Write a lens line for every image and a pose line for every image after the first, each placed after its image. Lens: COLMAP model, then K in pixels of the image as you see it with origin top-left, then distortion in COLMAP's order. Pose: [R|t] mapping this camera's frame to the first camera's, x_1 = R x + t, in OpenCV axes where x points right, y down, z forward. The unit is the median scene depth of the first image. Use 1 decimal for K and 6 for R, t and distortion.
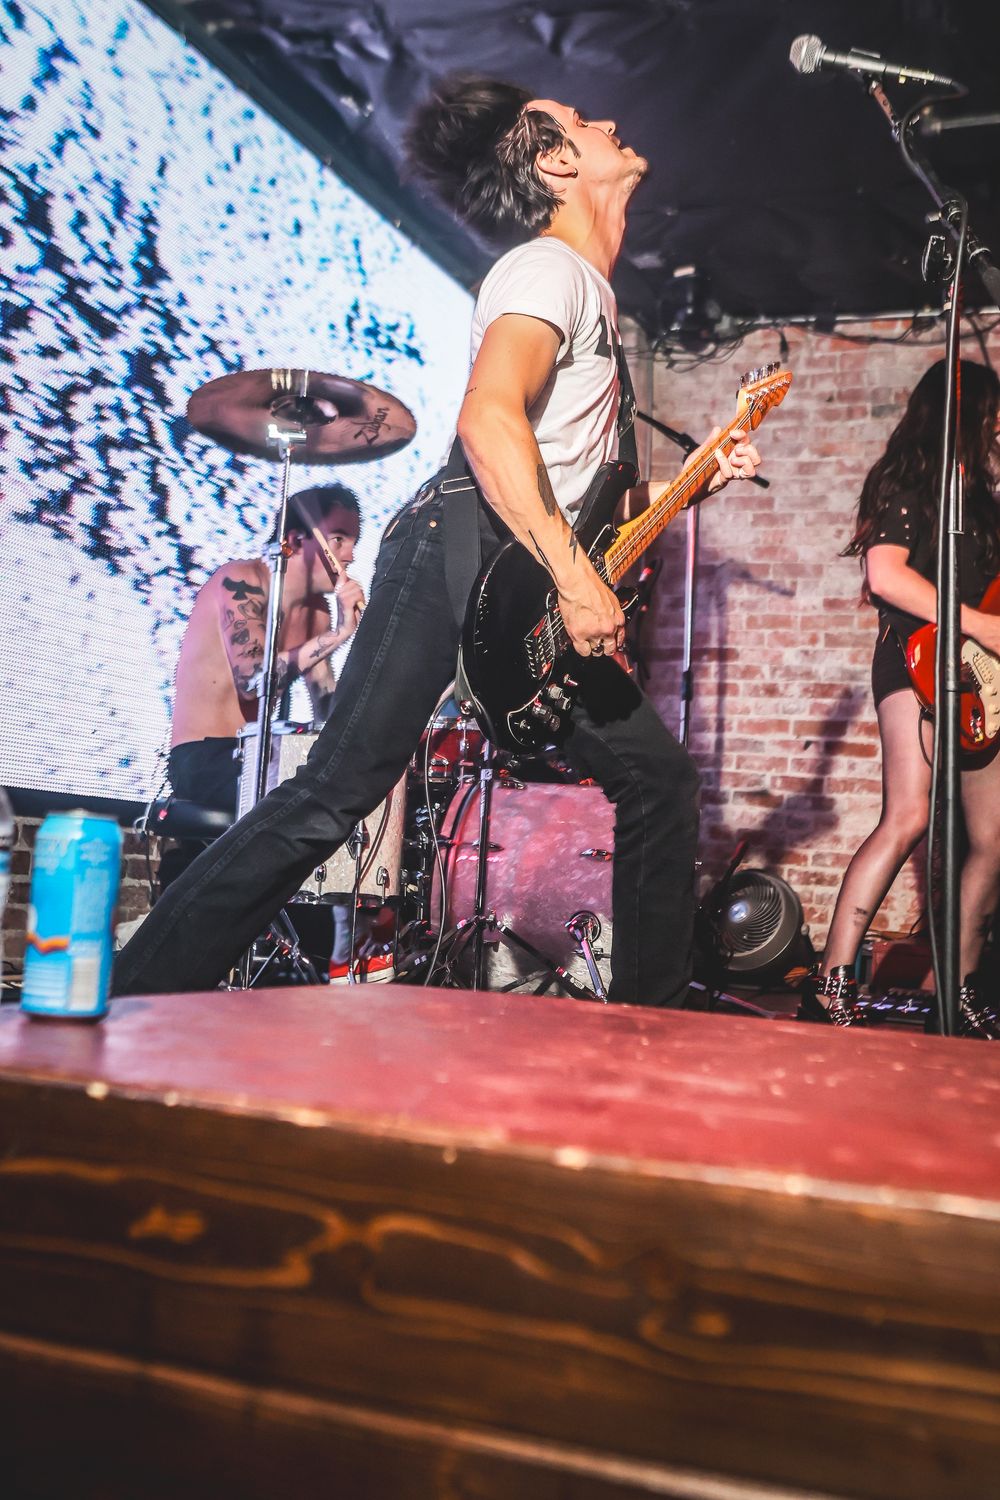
lens RADIAL K [[1649.8, 0, 496.7], [0, 1649.8, 747.0], [0, 0, 1]] dist [-0.003565, 0.010421]
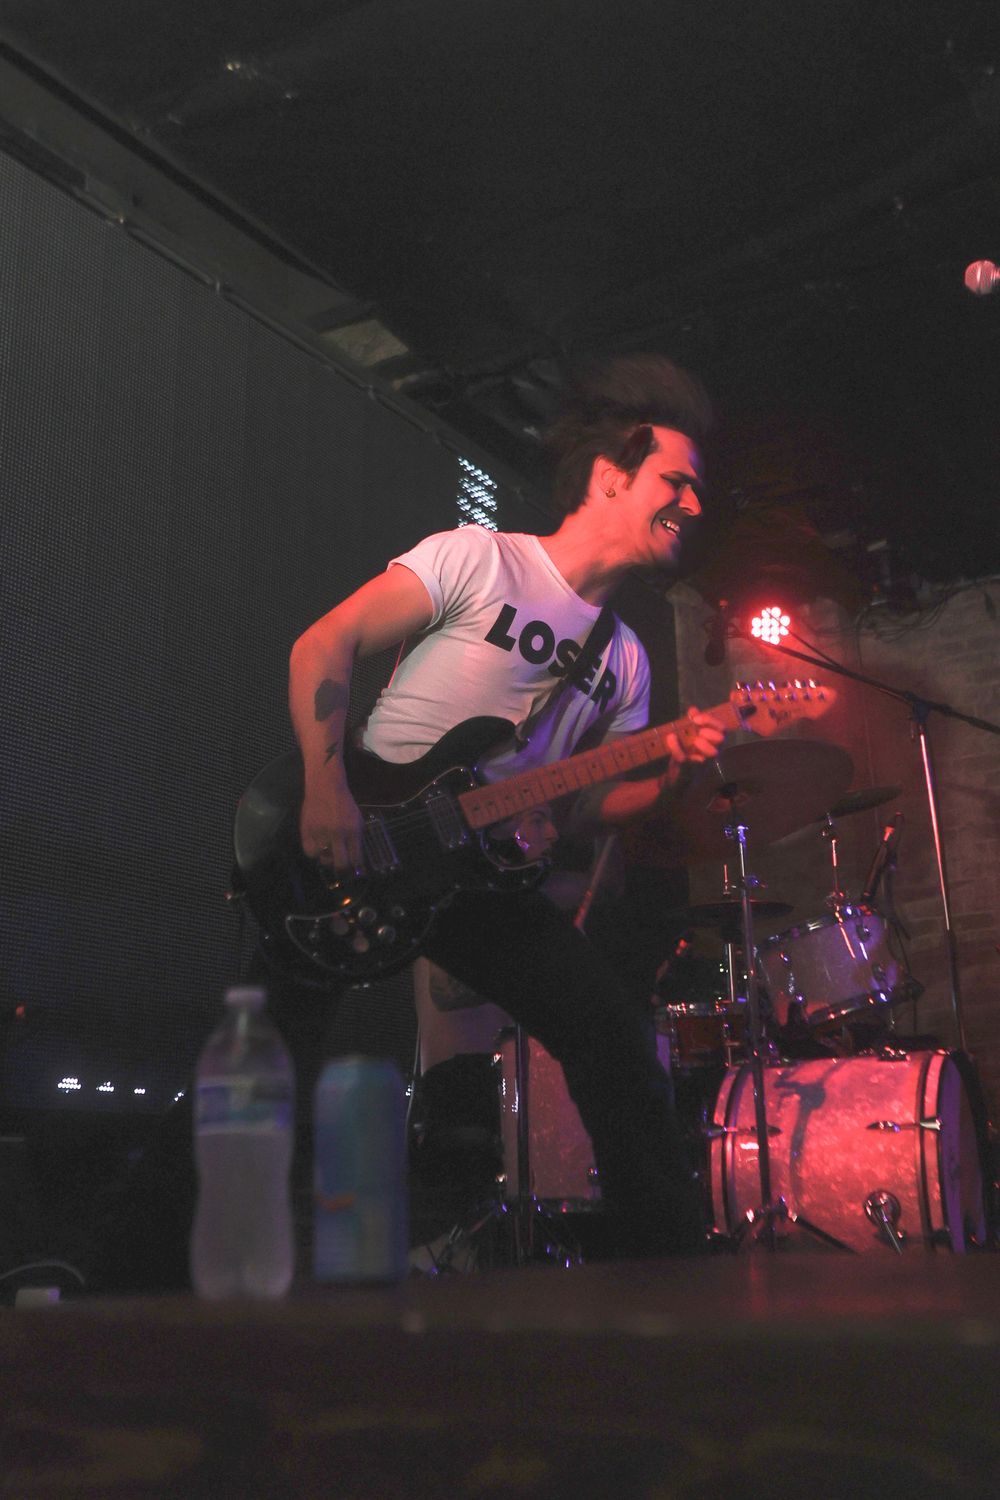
lens RADIAL K [[1654.4, 0, 500.0], [0, 1654.4, 750.0], [0, 0, 1]] dist [-0.015902, -0.006807]
pose [[0.984148, -0.130504, -0.120085, -0.007540], [0.104103, 0.973299, -0.204577, 0.014912], [0.143577, 0.188833, 0.971457, 0.011500]]
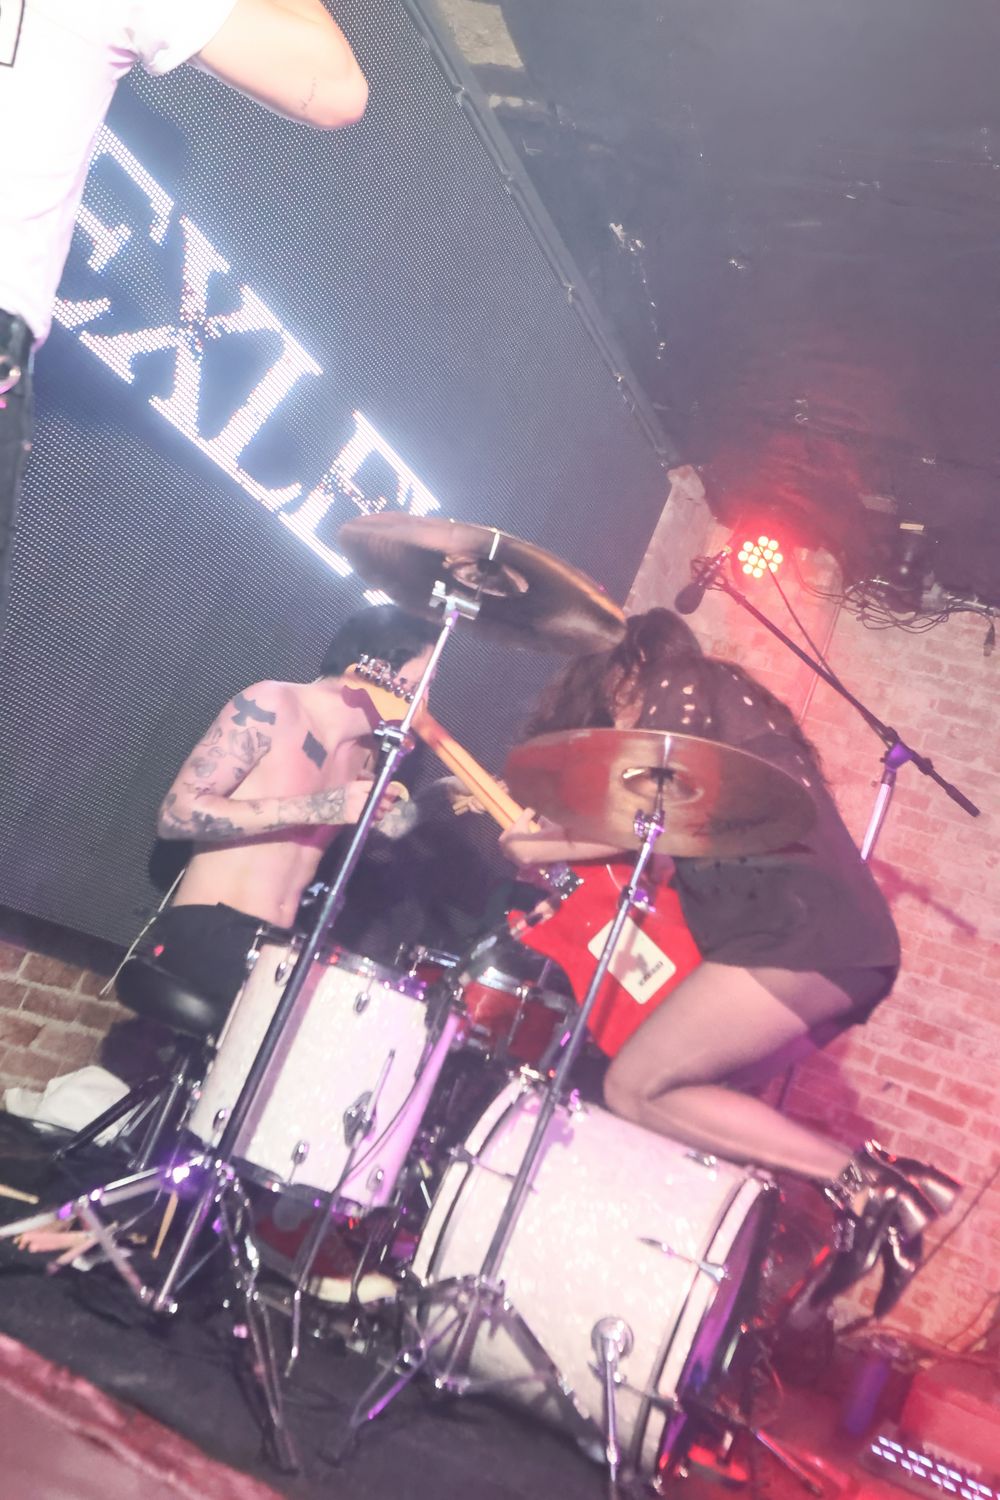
lens RADIAL K [[1635.5, 0, 500.0], [0, 1635.5, 750.0], [0, 0, 1]] dist [0.007393, 0.001994]
pose [[0.951326, 0.306514, -0.032066, -0.029805], [-0.308120, 0.948119, -0.078304, -0.038716], [0.006401, 0.084373, 0.996414, 0.136791]]
